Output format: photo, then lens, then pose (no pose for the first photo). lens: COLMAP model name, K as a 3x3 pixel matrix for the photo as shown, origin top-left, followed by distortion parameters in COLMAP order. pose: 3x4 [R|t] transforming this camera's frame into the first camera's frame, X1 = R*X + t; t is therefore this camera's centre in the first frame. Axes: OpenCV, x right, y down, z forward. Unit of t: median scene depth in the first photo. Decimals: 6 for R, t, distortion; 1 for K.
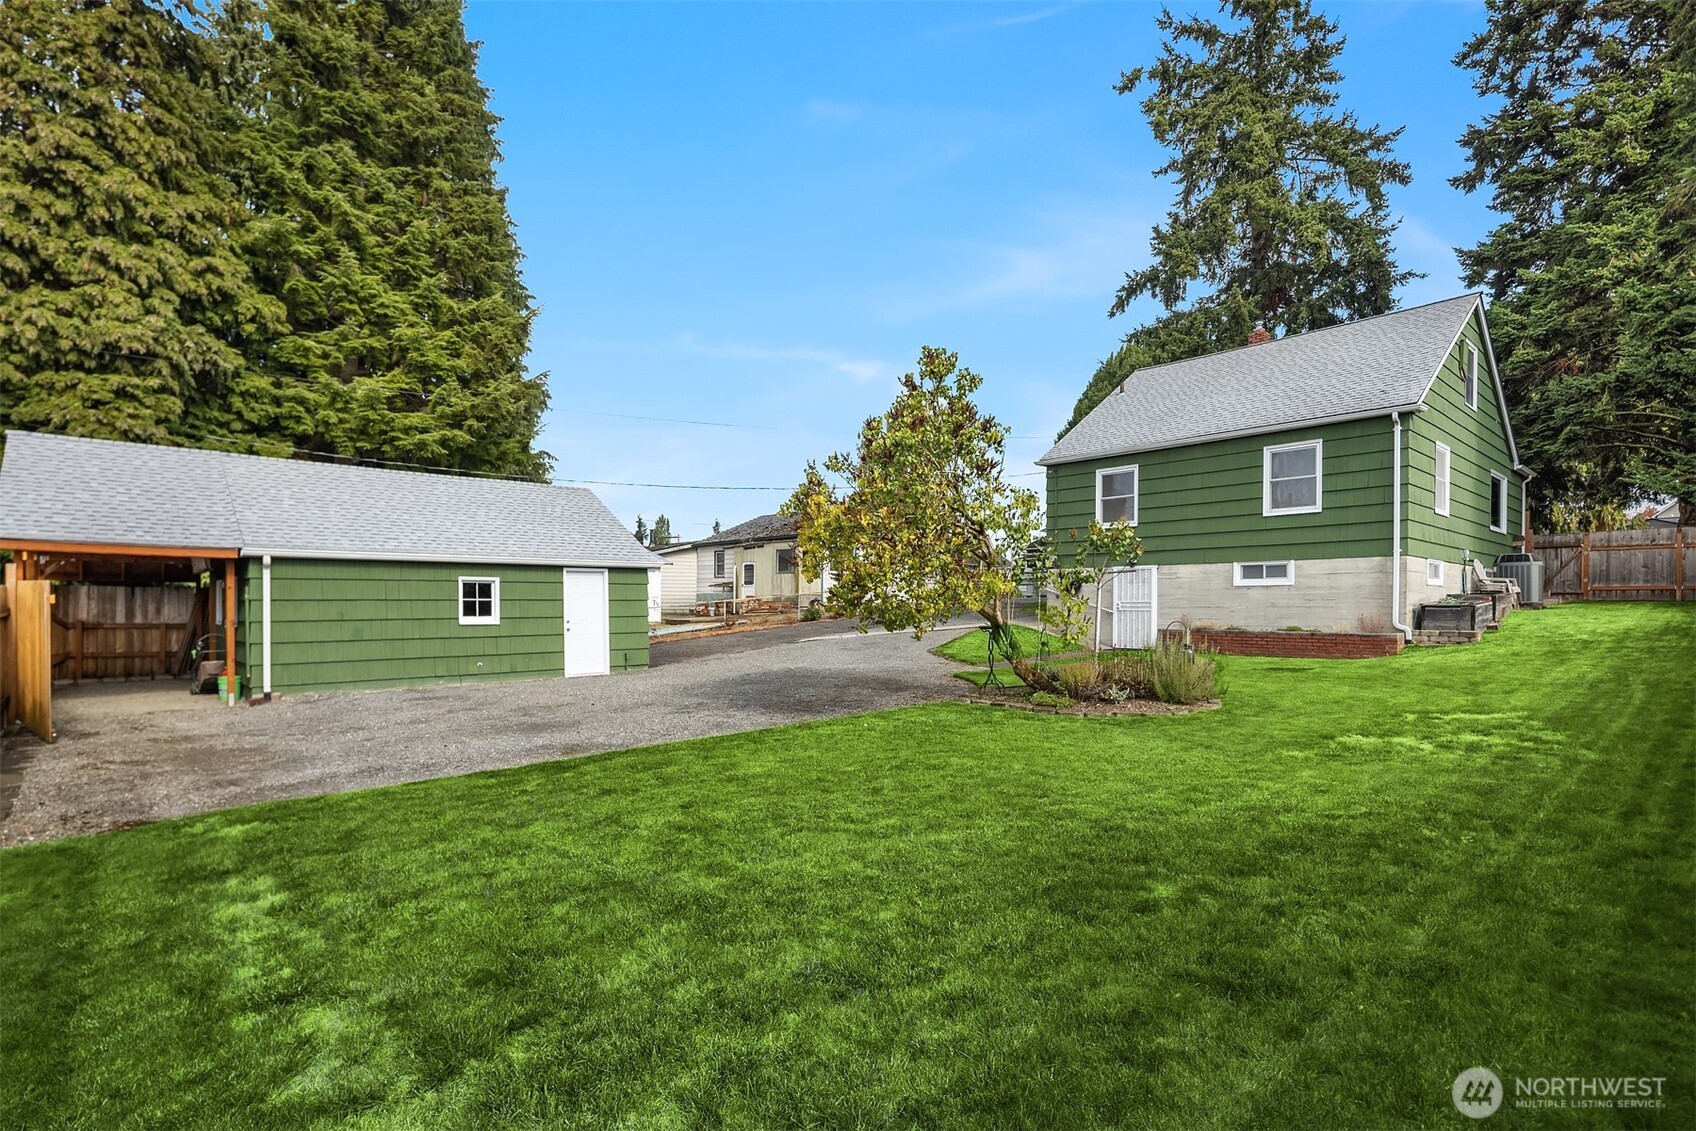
lens RADIAL K [[838.3, 0, 846.5], [0, 838.3, 608.3], [0, 0, 1]] dist [0.000703, -0.001573]
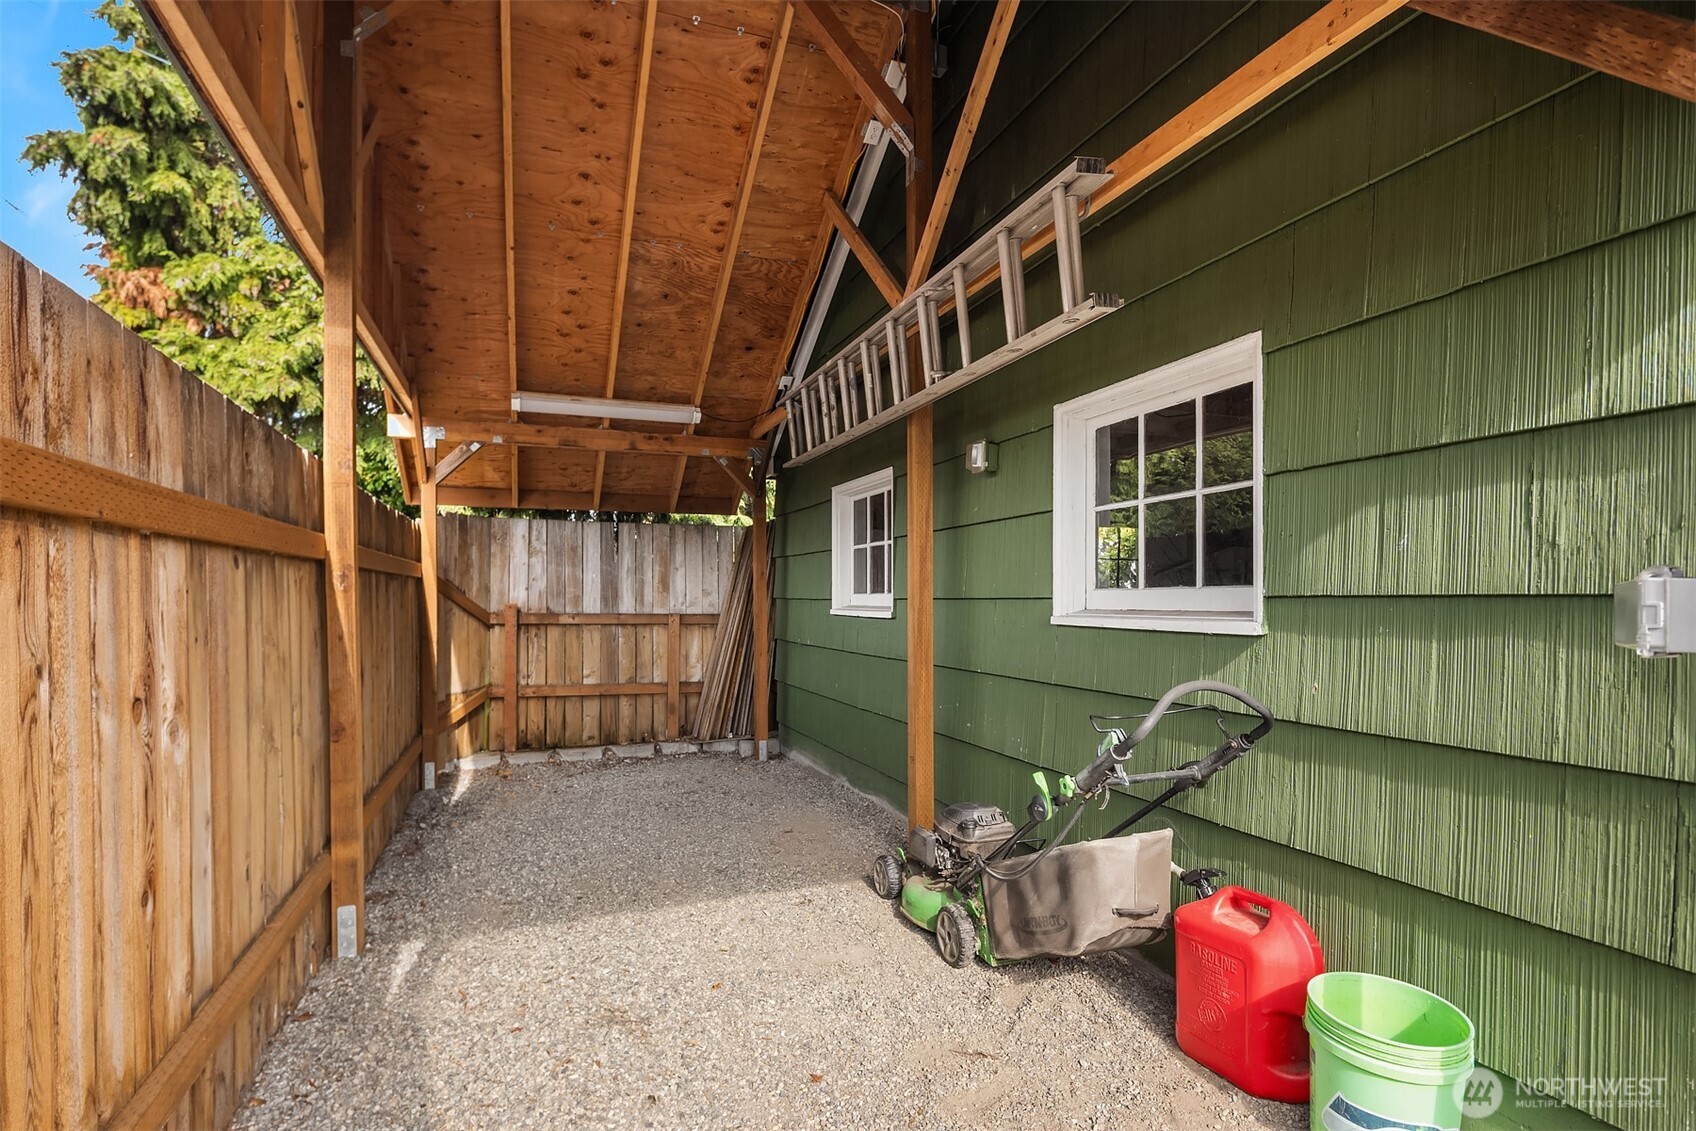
lens RADIAL K [[838.3, 0, 846.5], [0, 838.3, 608.3], [0, 0, 1]] dist [0.000703, -0.001573]
pose [[0.931624, 0.004150, -0.363399, -0.546701], [-0.000991, 0.999960, 0.008879, 0.010797], [0.363421, -0.007912, 0.931591, 0.603365]]
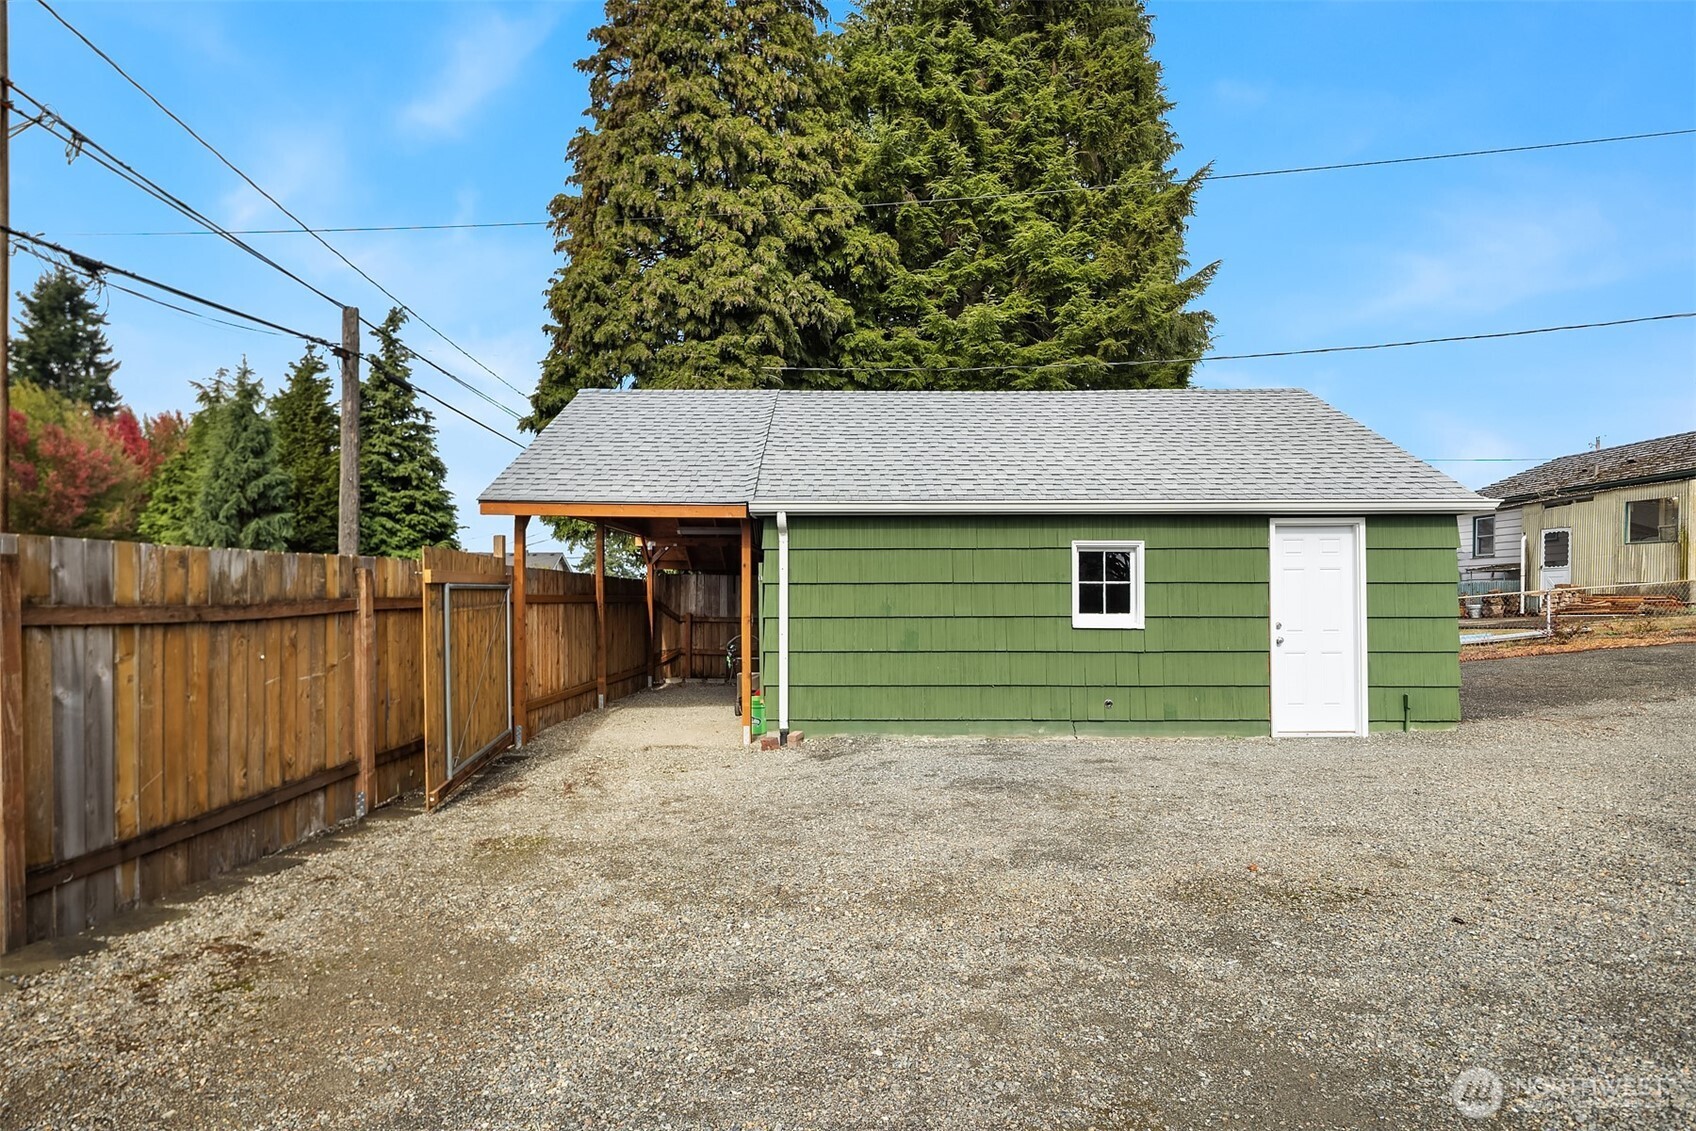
lens RADIAL K [[838.3, 0, 846.5], [0, 838.3, 608.3], [0, 0, 1]] dist [0.000703, -0.001573]
pose [[0.741941, 0.007060, -0.670428, -0.161039], [-0.006041, 0.999974, 0.003844, 0.004165], [0.670438, 0.001198, 0.741964, 0.390136]]
